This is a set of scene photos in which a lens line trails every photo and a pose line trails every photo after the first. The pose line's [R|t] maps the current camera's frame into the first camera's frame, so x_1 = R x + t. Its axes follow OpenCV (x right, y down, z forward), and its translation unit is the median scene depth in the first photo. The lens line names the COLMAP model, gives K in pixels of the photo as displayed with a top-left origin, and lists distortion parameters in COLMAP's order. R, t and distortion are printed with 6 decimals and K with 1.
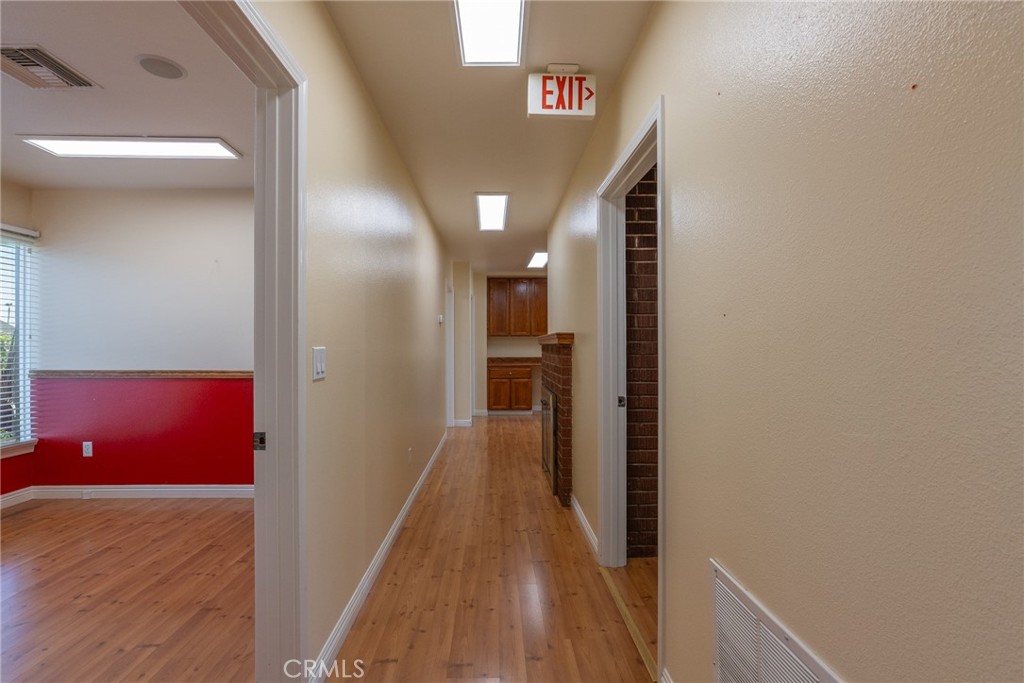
lens RADIAL K [[493.2, 0, 512.0], [0, 493.2, 341.5], [0, 0, 1]] dist [-0.018205, 0.001991]
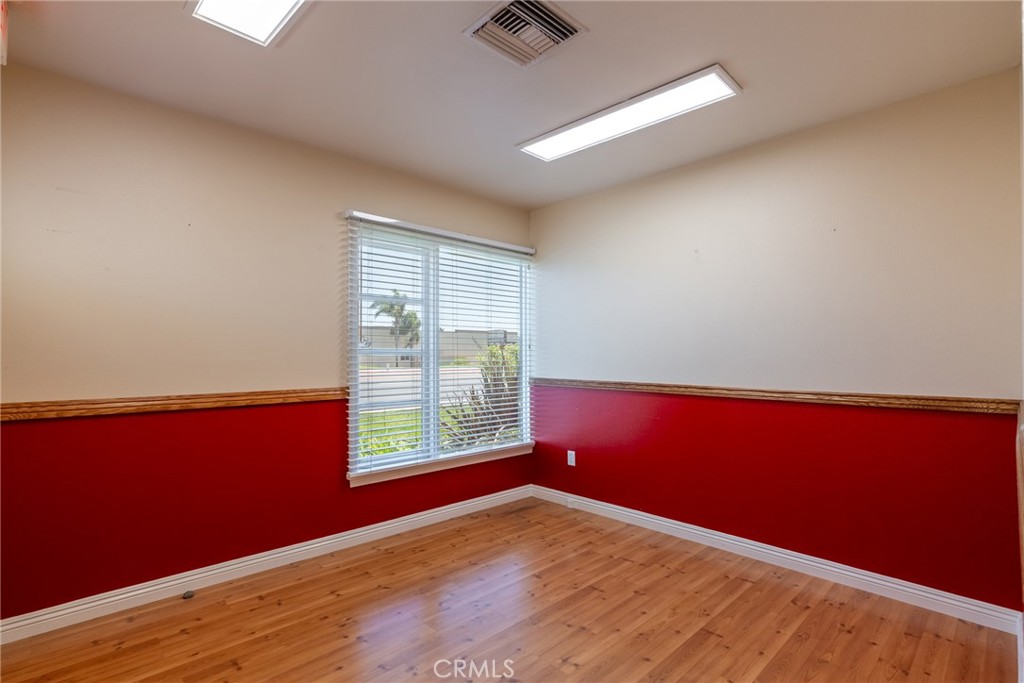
lens RADIAL K [[493.2, 0, 512.0], [0, 493.2, 341.5], [0, 0, 1]] dist [-0.018205, 0.001991]
pose [[0.676781, -0.019837, -0.735917, -0.225238], [0.001624, 0.999675, -0.025454, 0.007275], [0.736183, 0.016032, 0.676593, 0.243078]]
